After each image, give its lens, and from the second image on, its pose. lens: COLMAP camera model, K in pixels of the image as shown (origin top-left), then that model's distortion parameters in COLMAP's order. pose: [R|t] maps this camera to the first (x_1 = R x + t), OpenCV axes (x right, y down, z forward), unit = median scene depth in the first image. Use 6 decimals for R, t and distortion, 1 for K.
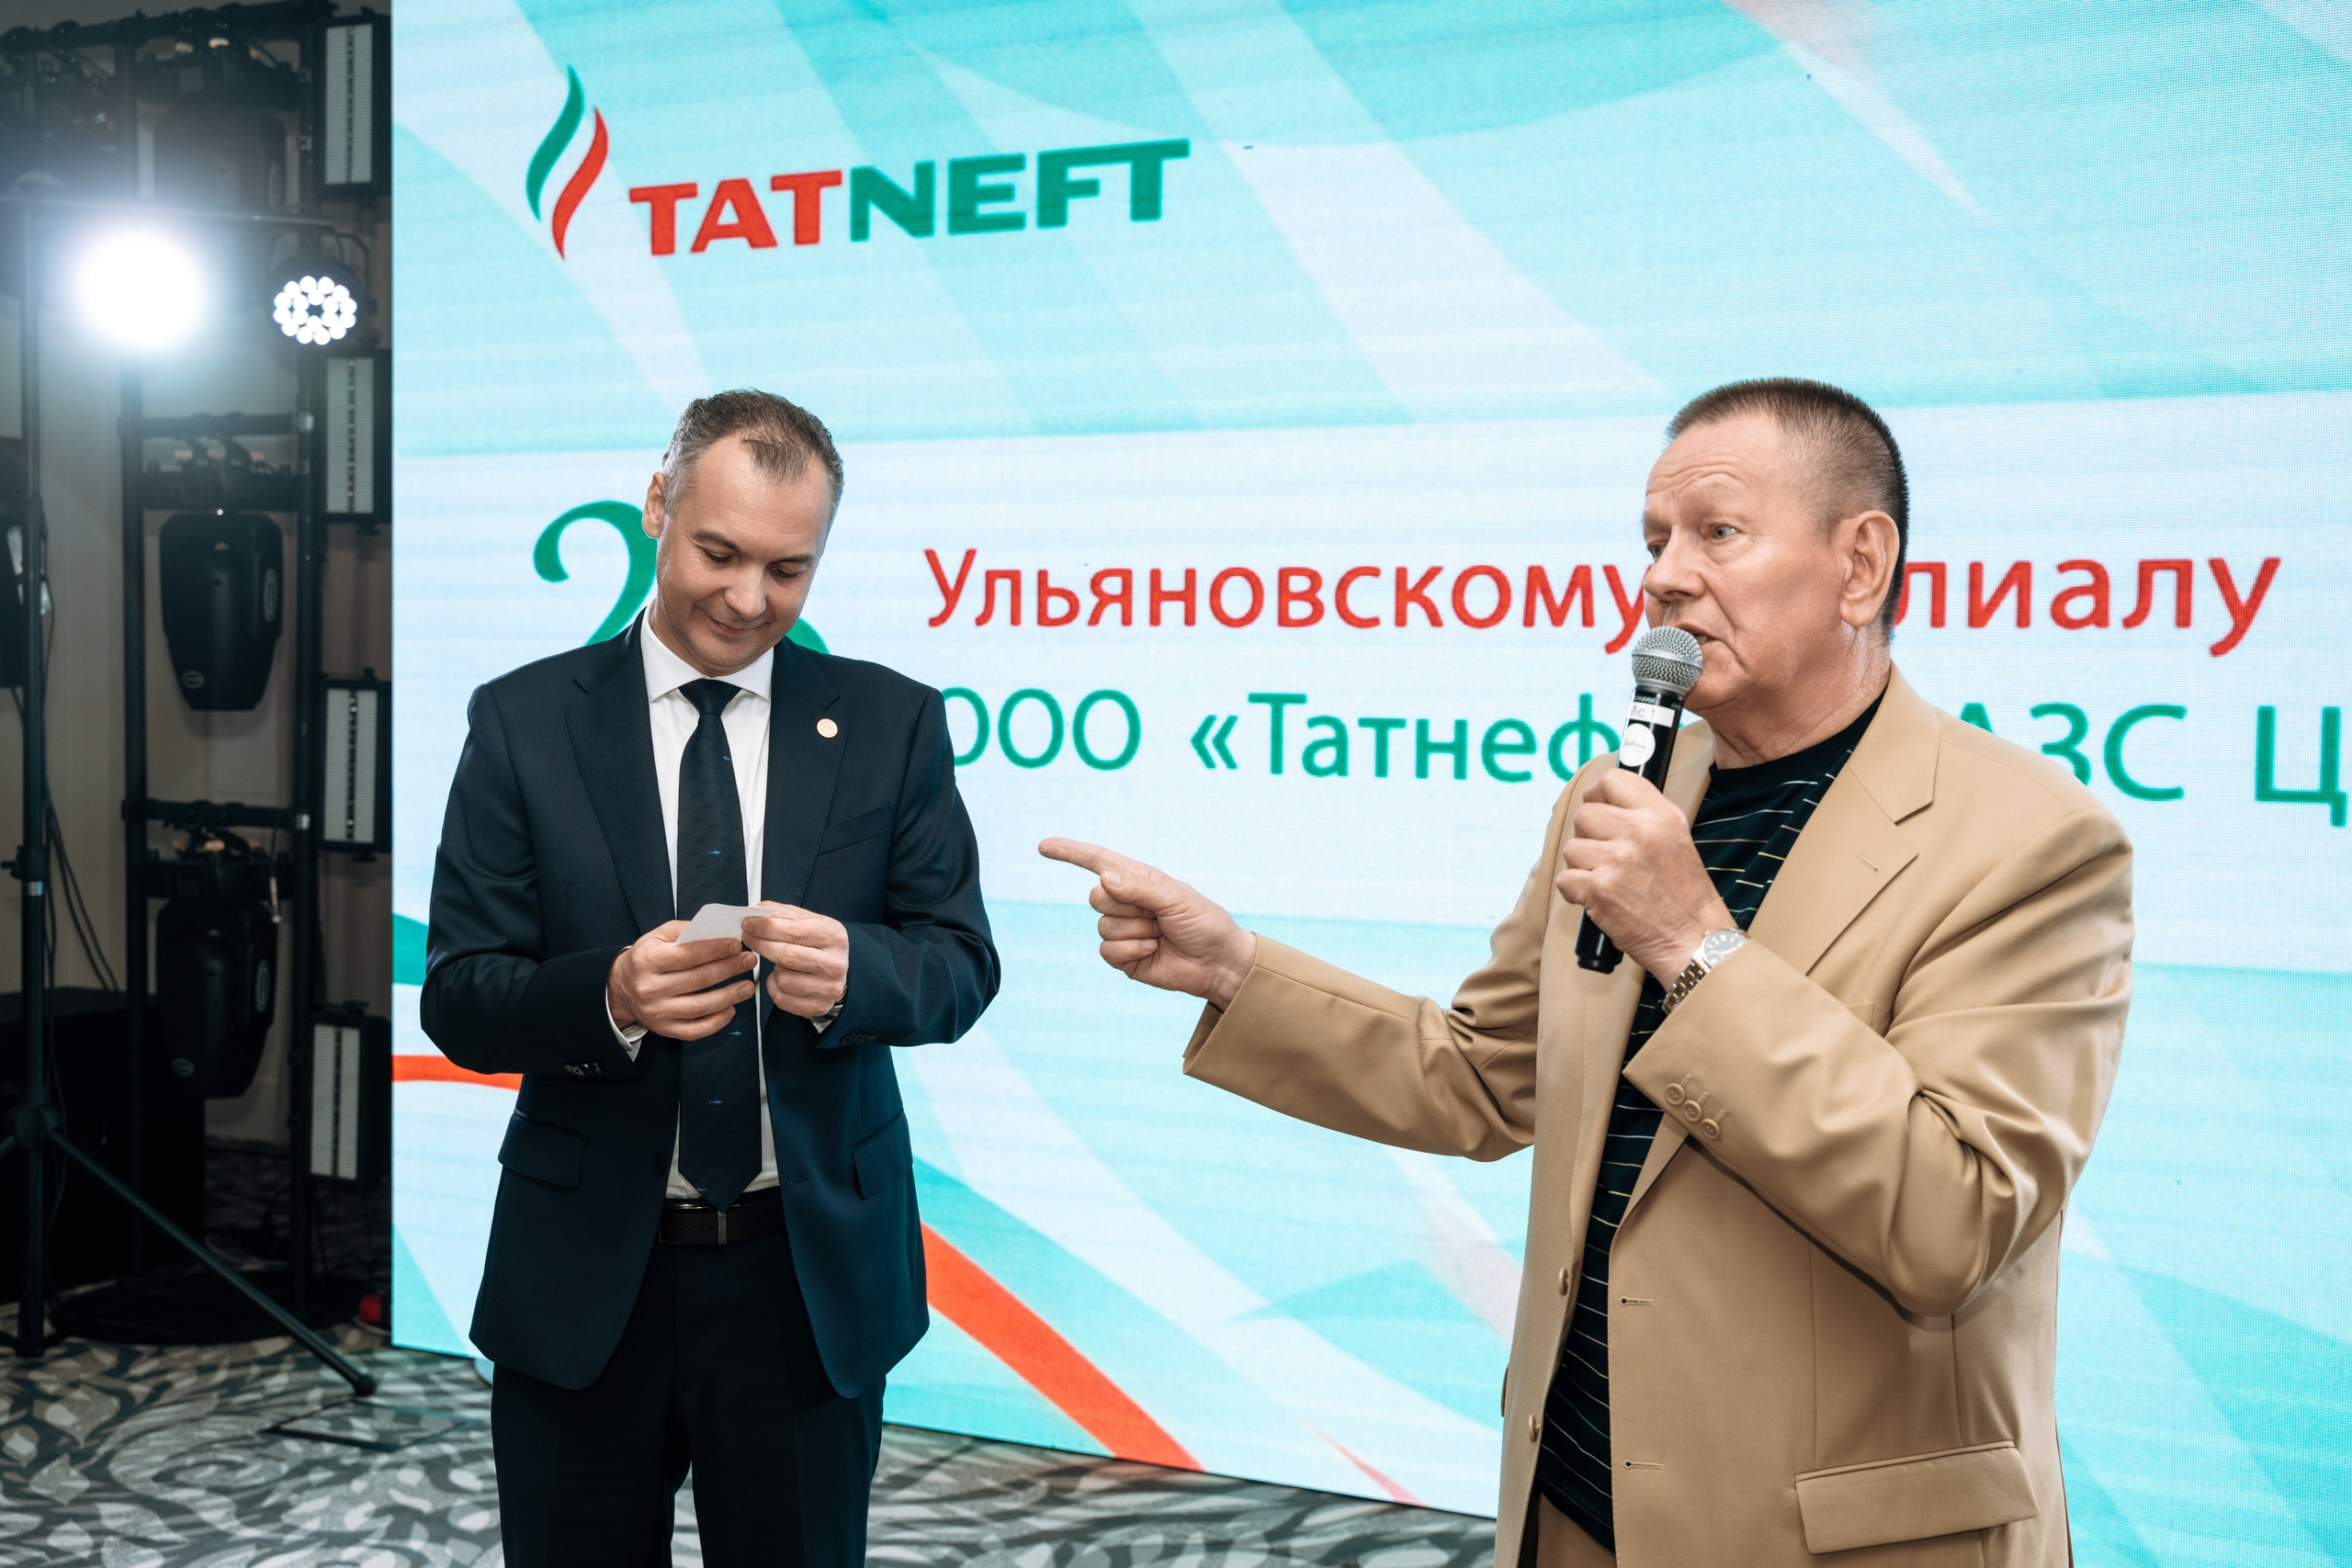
lens RADIAL K [[2743.0, 0, 1174.7], [0, 2743.0, 791.8], [0, 0, 1]] dist [-0.006581, 0.155307]
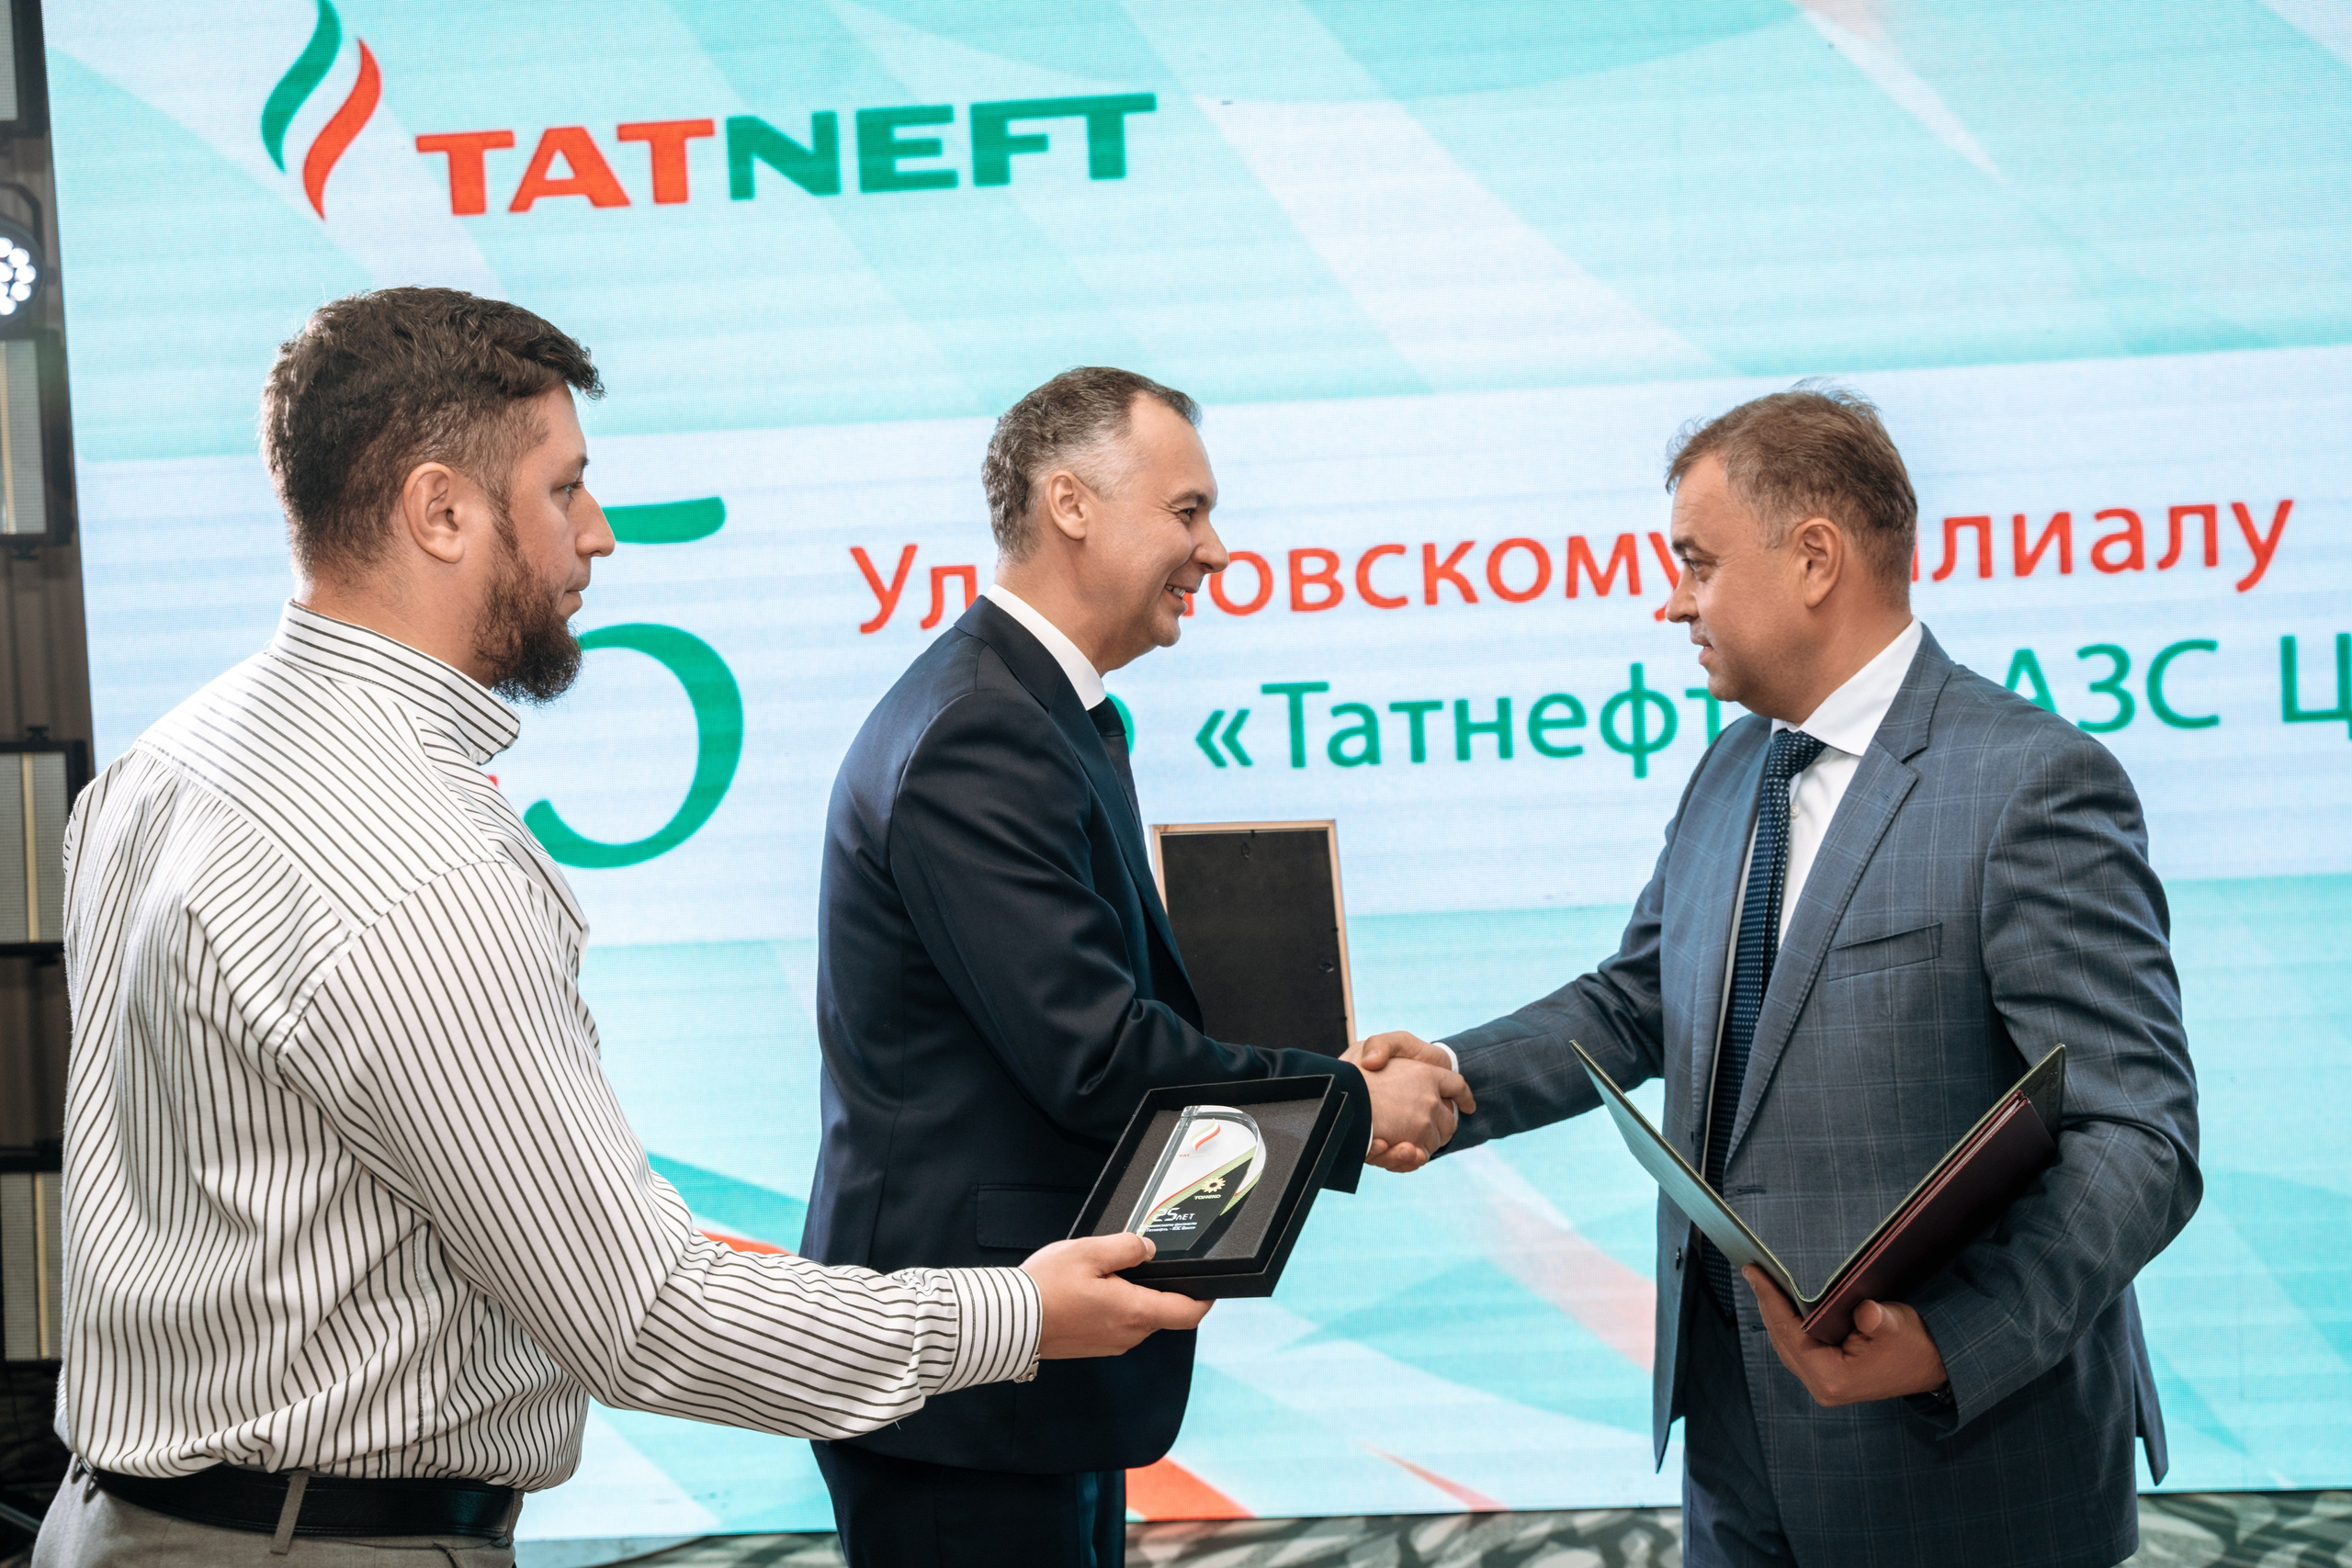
lens RADIAL K [[2647.7, 0, 1166.9], [0, 2647.7, 791.8], [0, 0, 1]] dist [-0.015712, 0.129744]
pose [[0.911503, -0.072922, 0.404777, -0.377451], [0.074293, 0.997160, 0.012344, -0.013116], [-0.404528, 0.018821, 0.914332, 0.187785]]
